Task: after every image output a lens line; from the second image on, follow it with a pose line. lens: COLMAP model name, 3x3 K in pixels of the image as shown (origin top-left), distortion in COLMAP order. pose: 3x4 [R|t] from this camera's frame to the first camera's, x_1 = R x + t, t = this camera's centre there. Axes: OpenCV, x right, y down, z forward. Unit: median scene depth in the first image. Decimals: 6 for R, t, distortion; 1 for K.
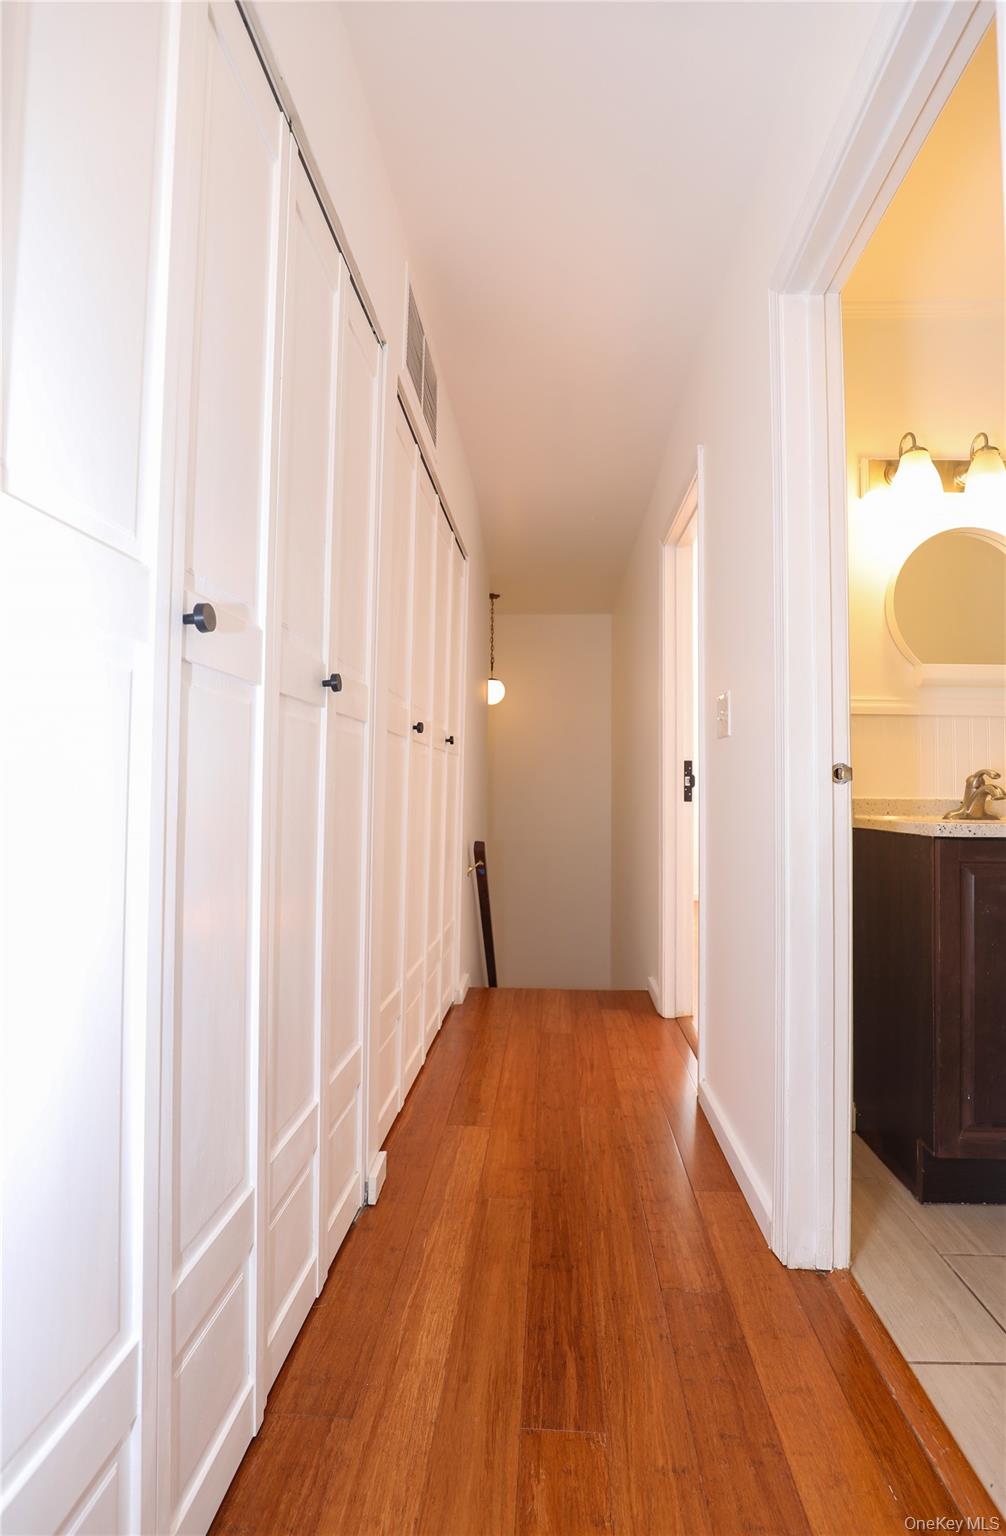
lens RADIAL K [[731.0, 0, 509.4], [0, 731.0, 768.4], [0, 0, 1]] dist [-0.004762, -0.000265]
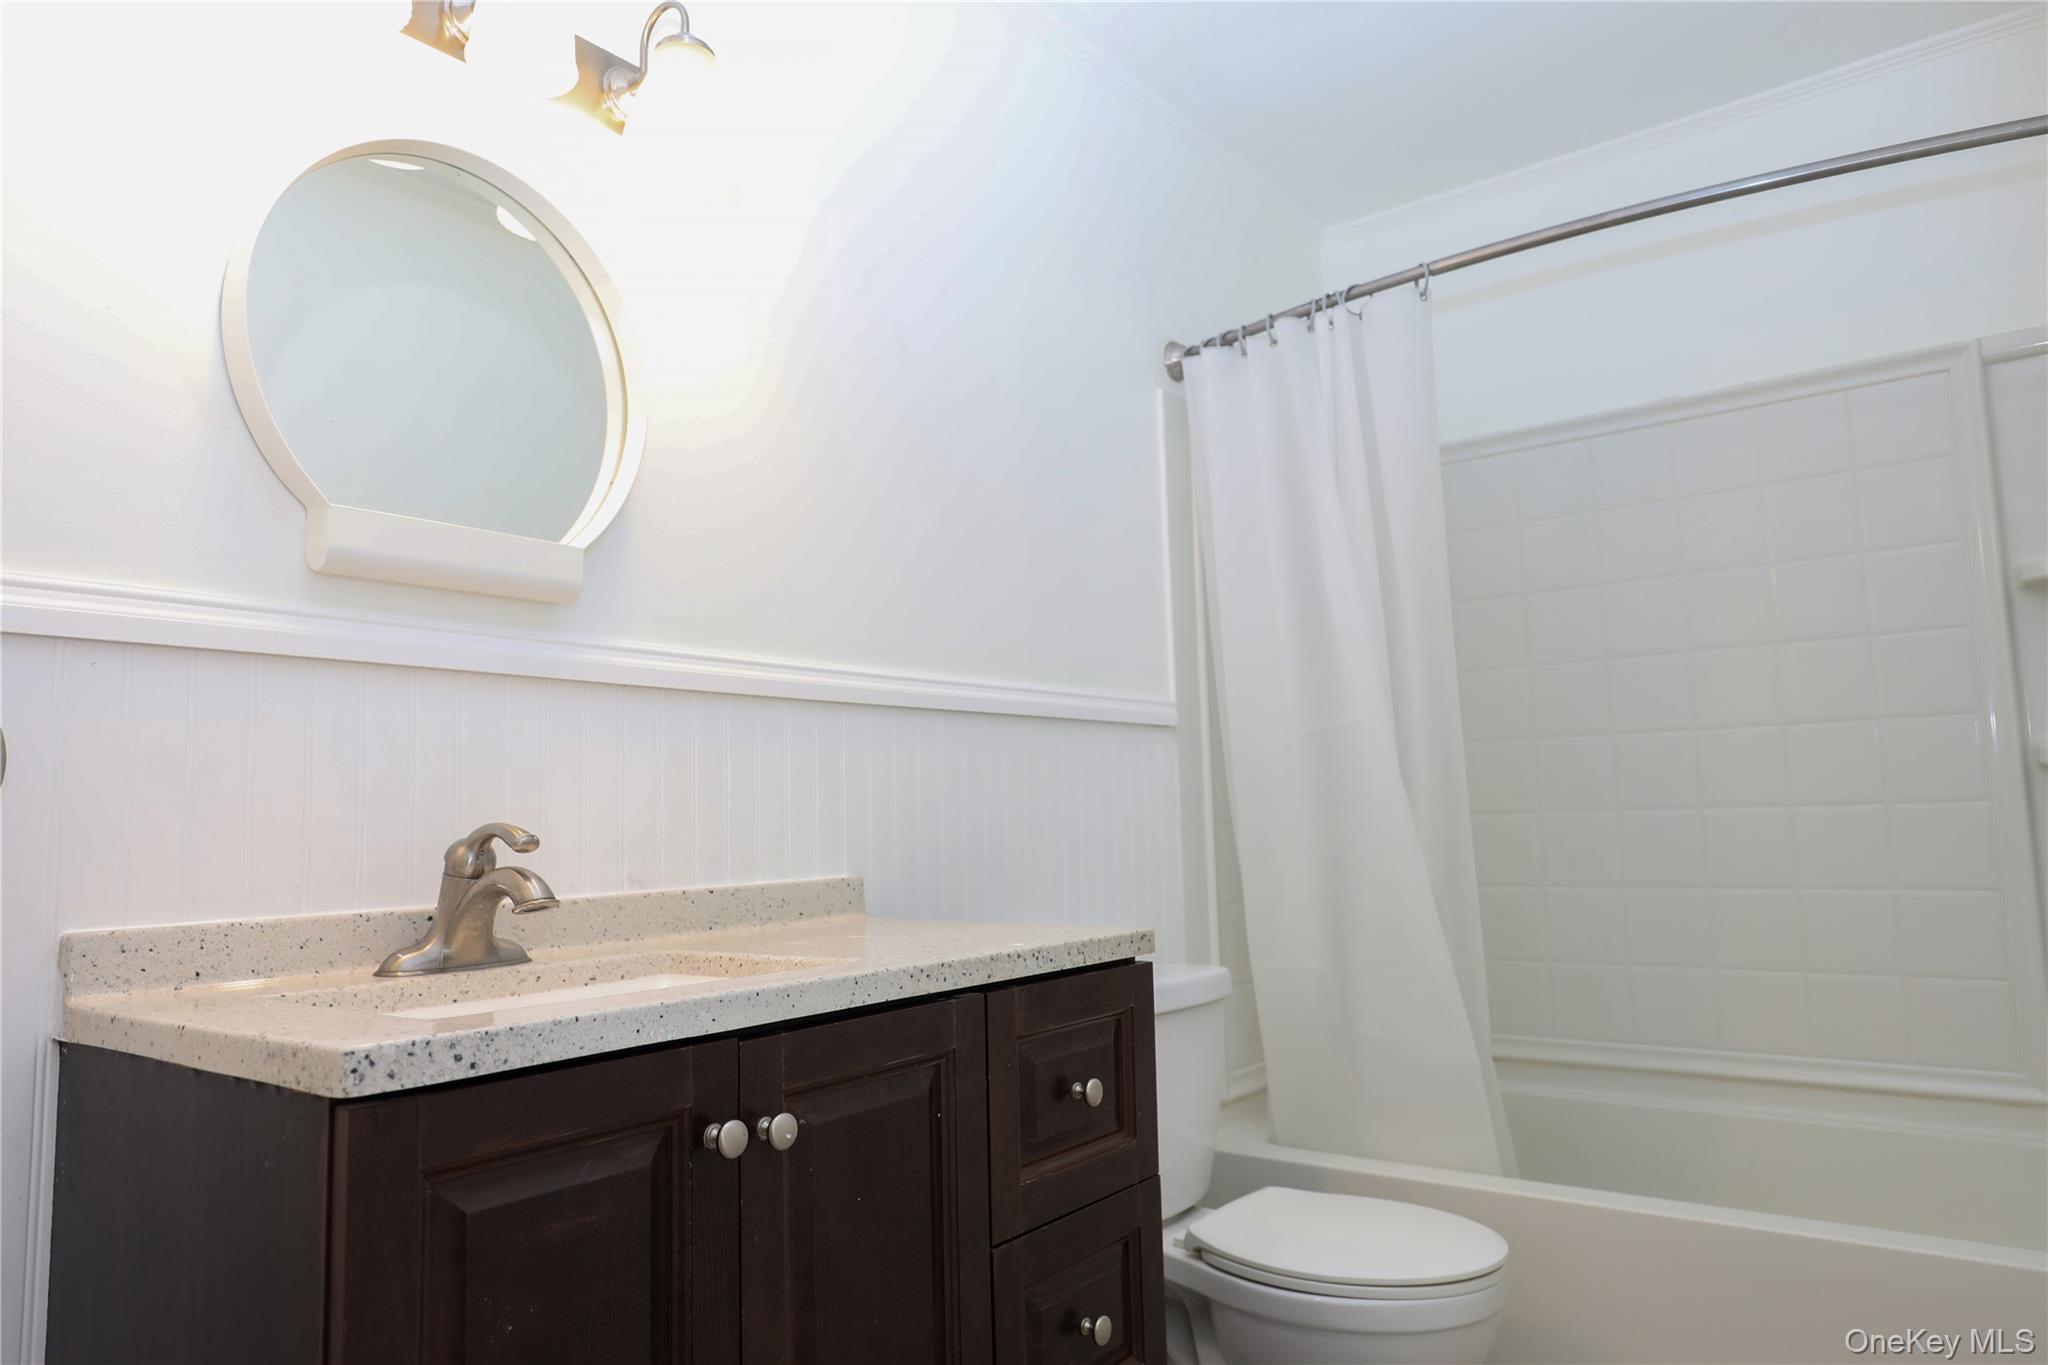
lens RADIAL K [[1321.6, 0, 1027.7], [0, 1321.6, 679.5], [0, 0, 1]] dist [-0.020967, 0.003249]
pose [[0.555455, 0.067701, 0.828786, 0.288569], [0.004915, 0.996396, -0.084687, -0.012643], [-0.831532, 0.051113, 0.553120, 0.472166]]
